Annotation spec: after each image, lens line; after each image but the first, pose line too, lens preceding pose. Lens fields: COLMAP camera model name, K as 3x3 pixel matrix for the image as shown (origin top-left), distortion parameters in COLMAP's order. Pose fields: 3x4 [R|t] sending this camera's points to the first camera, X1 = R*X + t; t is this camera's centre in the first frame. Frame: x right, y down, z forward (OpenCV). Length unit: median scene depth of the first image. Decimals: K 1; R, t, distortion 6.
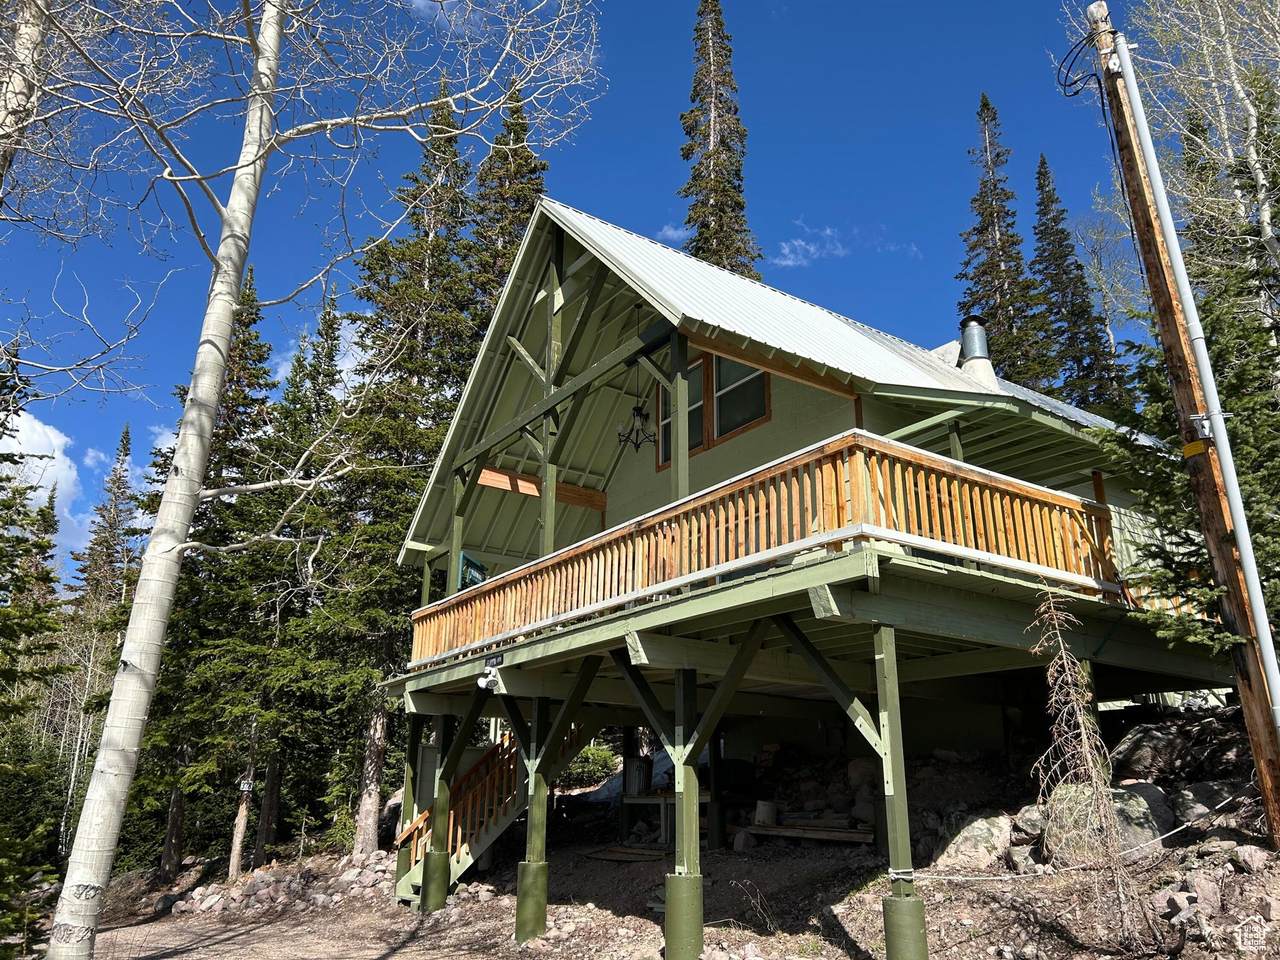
lens RADIAL K [[966.8, 0, 651.9], [0, 966.8, 486.7], [0, 0, 1]] dist [0.055255, -0.030602]
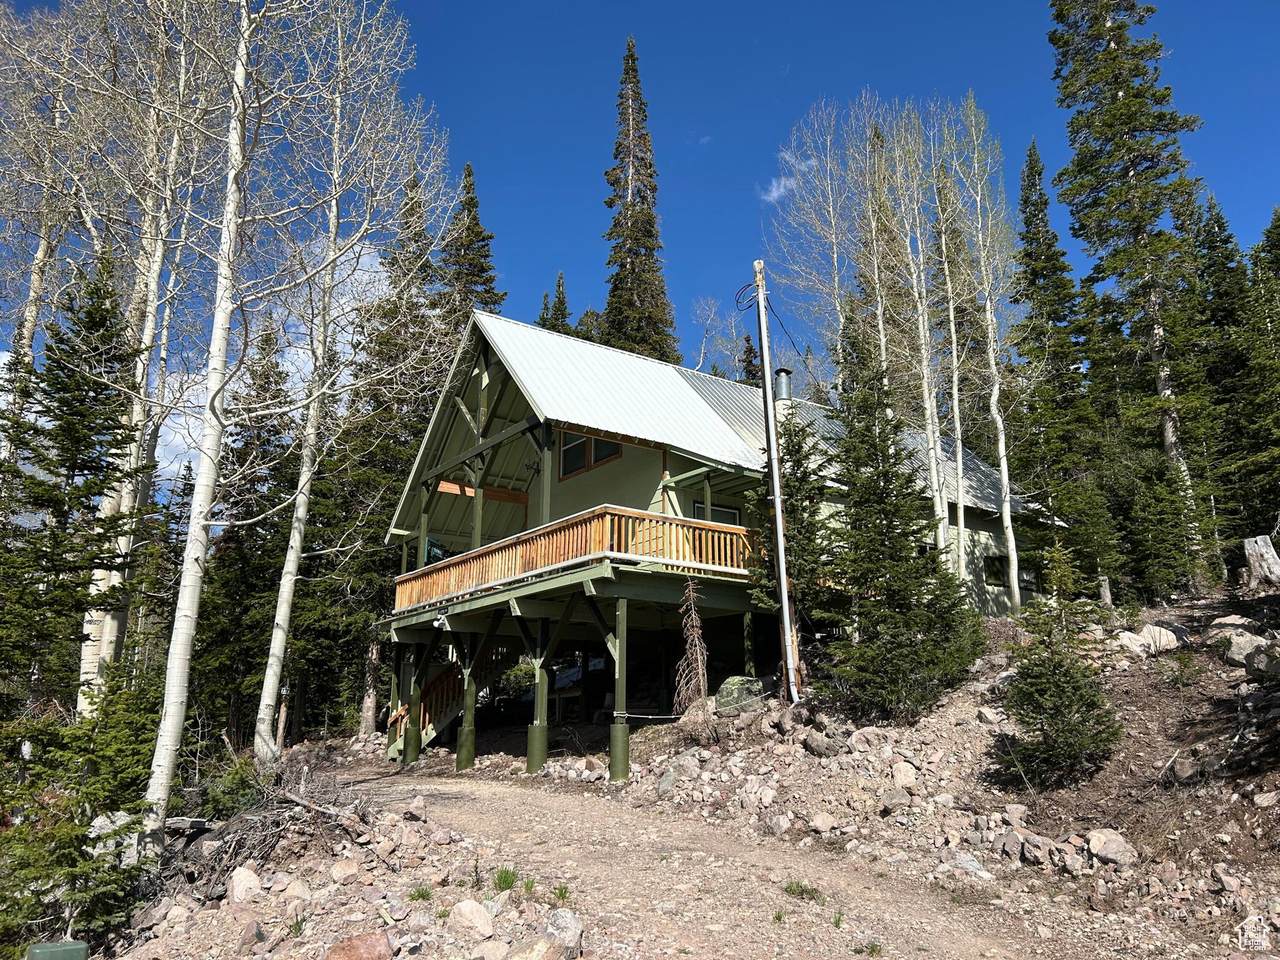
lens RADIAL K [[966.8, 0, 651.1], [0, 966.8, 468.9], [0, 0, 1]] dist [0.055255, -0.030602]
pose [[0.999958, -0.003406, 0.008531, 0.153229], [0.002934, 0.998497, 0.054723, -0.131154], [-0.008704, -0.054695, 0.998465, -0.554618]]
